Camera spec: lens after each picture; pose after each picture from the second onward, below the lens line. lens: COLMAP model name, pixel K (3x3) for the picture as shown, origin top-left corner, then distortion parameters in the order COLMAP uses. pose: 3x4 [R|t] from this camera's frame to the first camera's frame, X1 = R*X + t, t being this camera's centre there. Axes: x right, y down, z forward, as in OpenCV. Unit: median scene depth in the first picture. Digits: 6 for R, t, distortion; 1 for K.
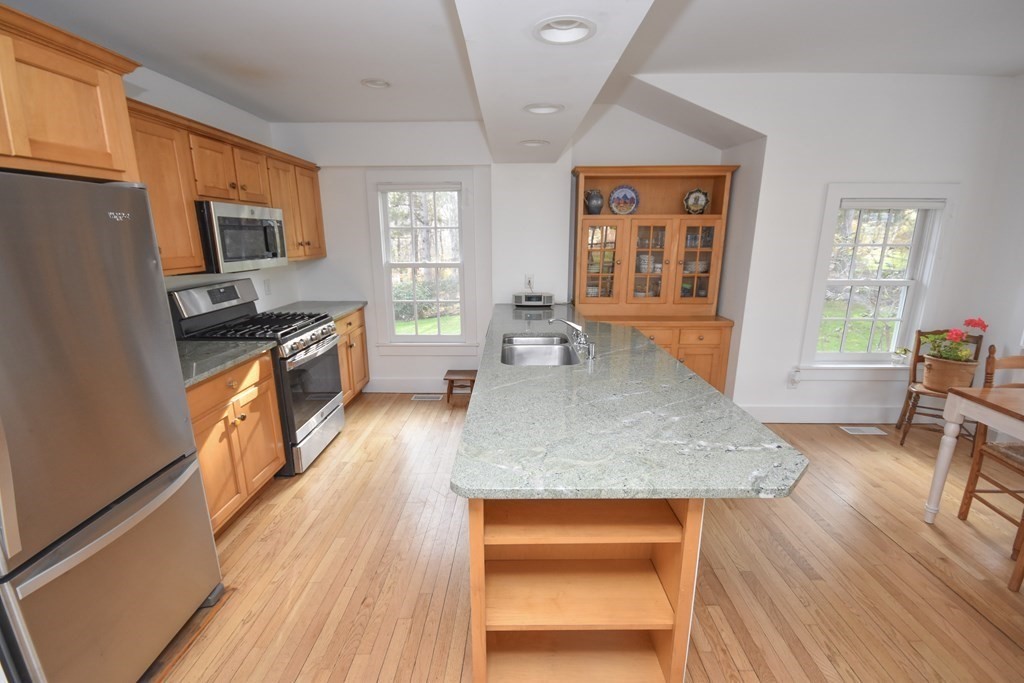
lens RADIAL K [[447.0, 0, 513.1], [0, 447.0, 347.0], [0, 0, 1]] dist [0.020002, -0.018660]
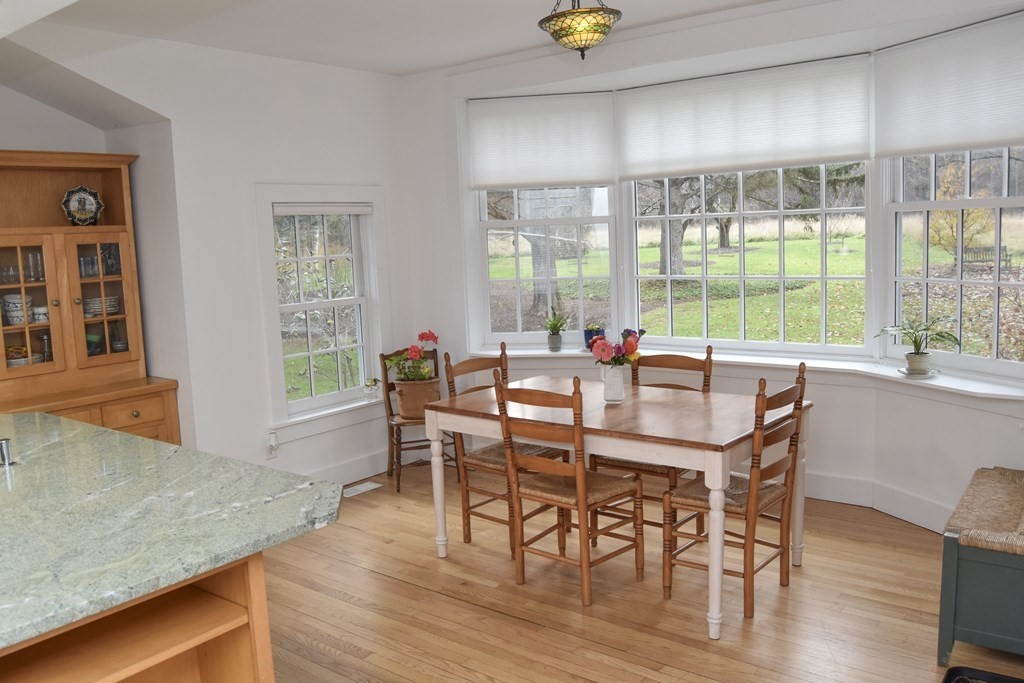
lens RADIAL K [[813.3, 0, 517.4], [0, 813.3, 335.9], [0, 0, 1]] dist [-0.074720, 0.005348]
pose [[0.596777, -0.121906, 0.793093, -0.156528], [0.230795, 0.972703, -0.024152, 0.027079], [-0.768500, 0.197455, 0.608621, -0.136531]]
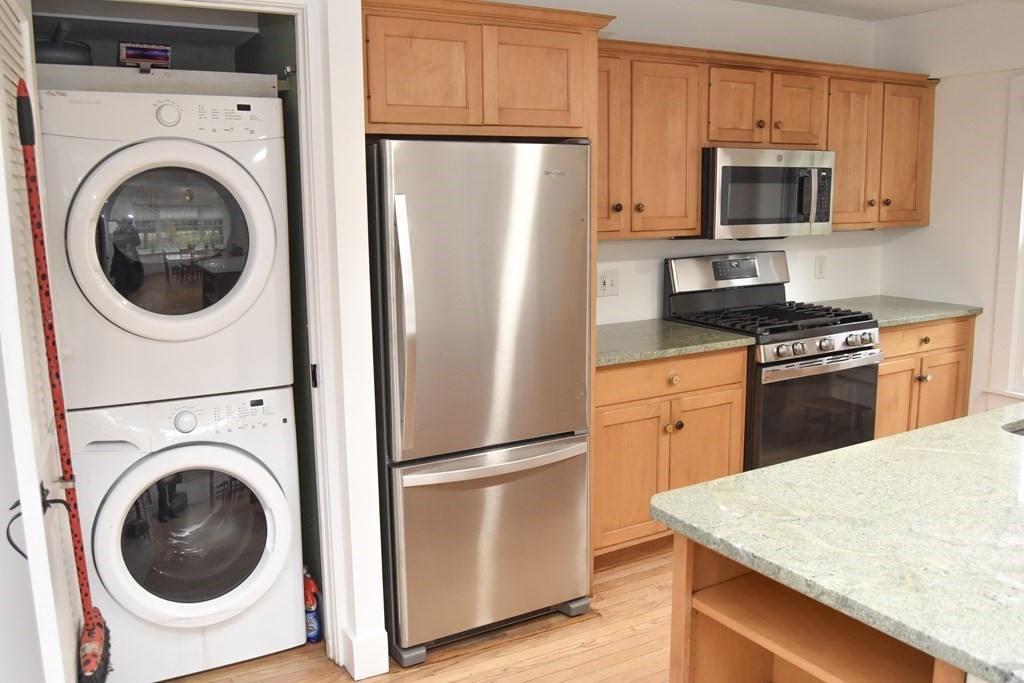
lens RADIAL K [[854.0, 0, 510.3], [0, 854.0, 332.6], [0, 0, 1]] dist [-0.074927, 0.003138]
pose [[0.502031, 0.135178, -0.854220, 0.327765], [-0.197120, 0.979597, 0.039169, 0.002160], [0.842086, 0.148720, 0.518434, -0.011561]]
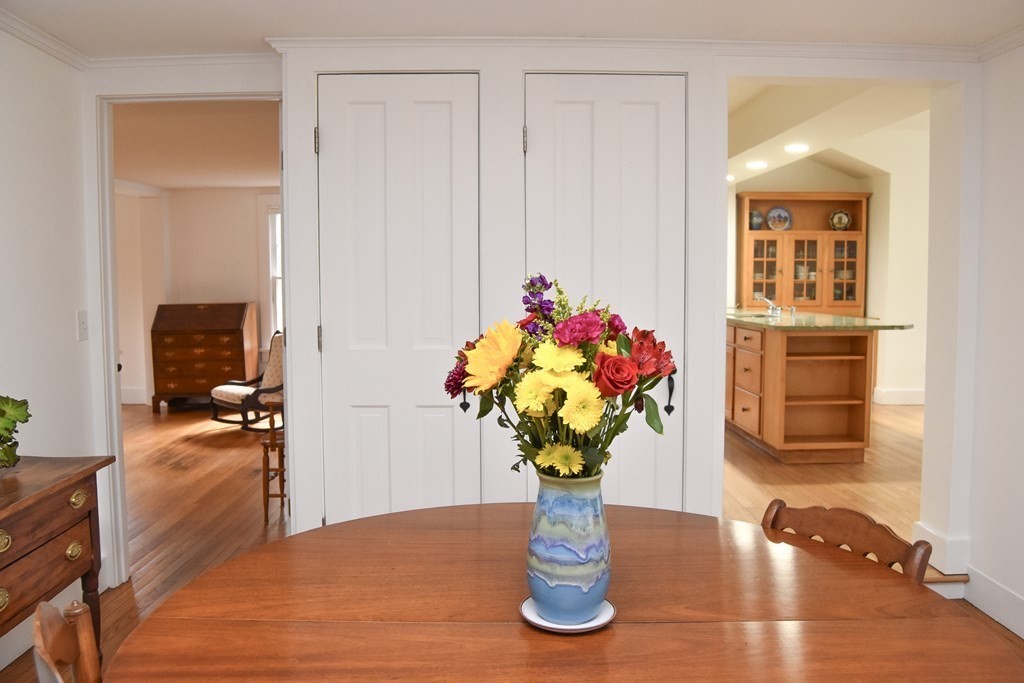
lens RADIAL K [[813.3, 0, 517.4], [0, 813.3, 335.9], [0, 0, 1]] dist [-0.074720, 0.005348]
pose [[0.999661, -0.004521, 0.025630, -0.563823], [0.008812, 0.985425, -0.169884, 0.370916], [-0.024488, 0.170053, 0.985131, -1.144479]]
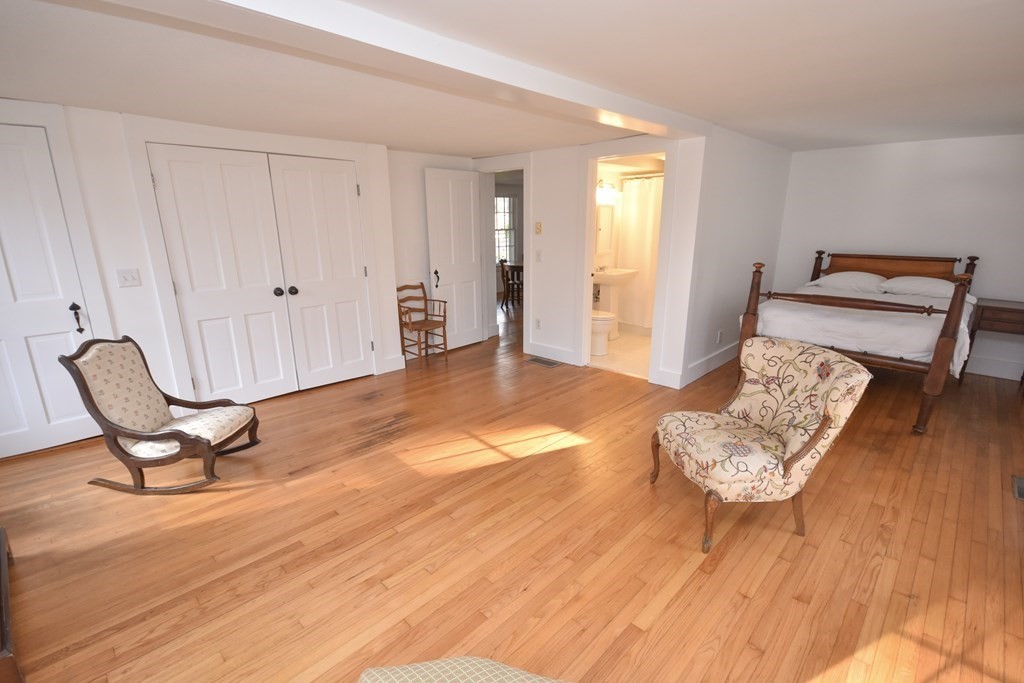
lens RADIAL K [[457.6, 0, 507.5], [0, 457.6, 344.4], [0, 0, 1]] dist [0.000299, -0.000005]
pose [[-0.712165, -0.180603, 0.678382, -2.117292], [0.173622, 0.891007, 0.419478, -0.213585], [-0.680203, 0.416520, -0.603188, 0.981739]]
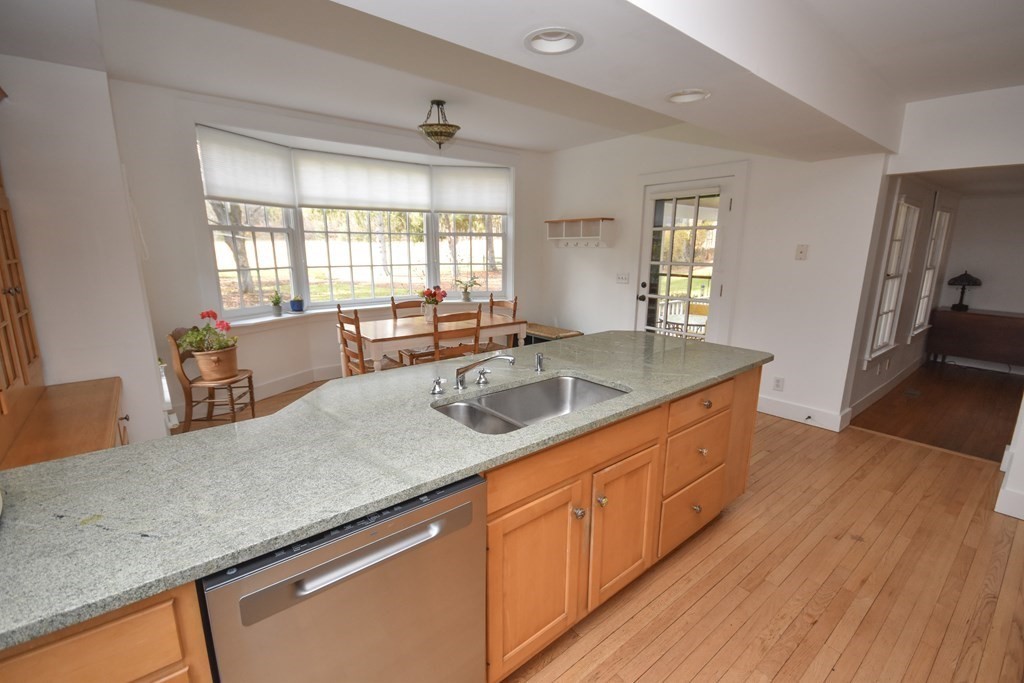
lens RADIAL K [[445.4, 0, 512.0], [0, 445.4, 341.5], [0, 0, 1]] dist [0.000535, 0.000115]
pose [[-0.635925, -0.166967, 0.753473, -0.309876], [0.178813, 0.917871, 0.354314, -0.242759], [-0.750750, 0.360048, -0.553841, 1.032581]]
